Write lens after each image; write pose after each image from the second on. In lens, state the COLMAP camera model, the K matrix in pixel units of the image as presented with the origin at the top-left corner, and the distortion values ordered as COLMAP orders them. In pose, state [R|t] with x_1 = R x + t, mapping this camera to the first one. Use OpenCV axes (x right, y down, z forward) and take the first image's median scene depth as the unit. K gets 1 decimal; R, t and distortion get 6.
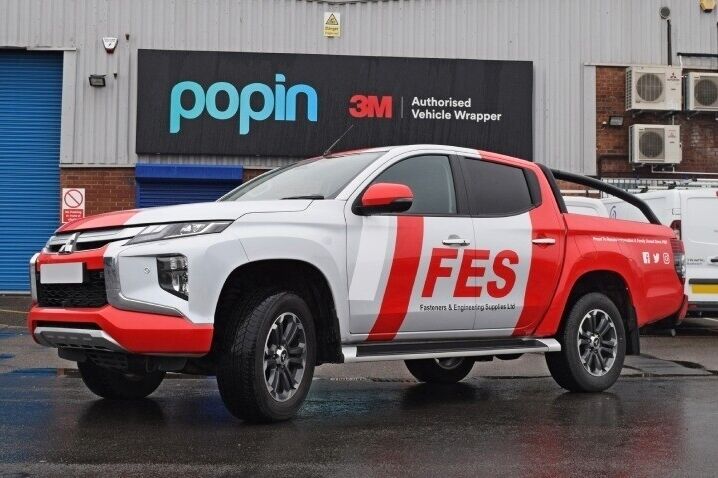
lens RADIAL K [[1044.4, 0, 359.0], [0, 1044.4, 239.0], [0, 0, 1]] dist [-0.066168, -0.032395]
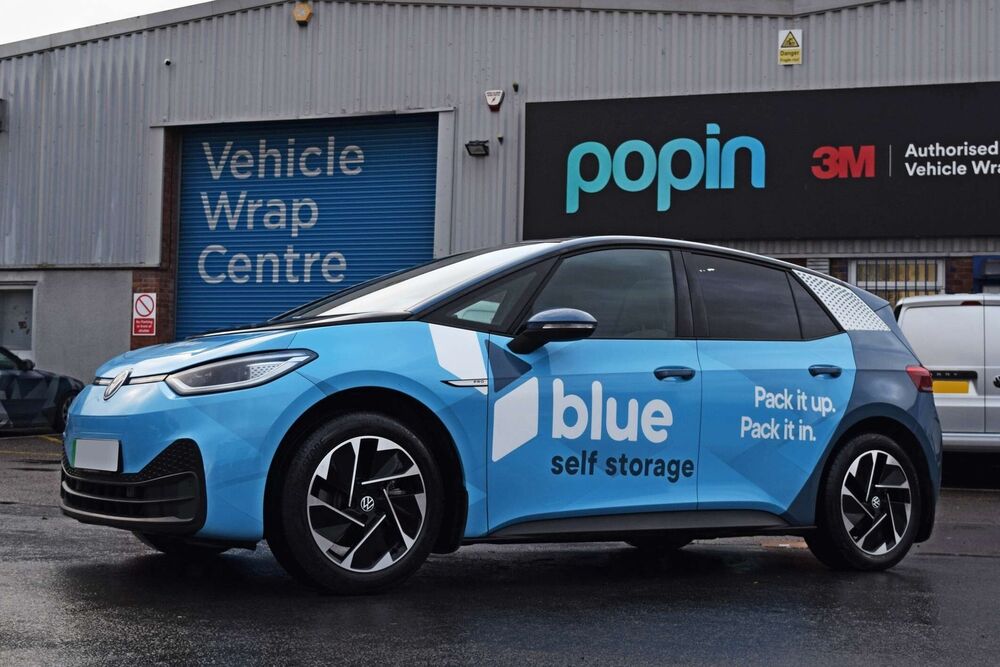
lens RADIAL K [[1454.6, 0, 500.0], [0, 1454.6, 333.5], [0, 0, 1]] dist [-0.066168, -0.032395]
pose [[0.896497, -0.006774, -0.442998, 0.230716], [-0.000480, 0.999868, -0.016261, 0.000638], [0.443050, 0.014791, 0.896375, 0.053549]]
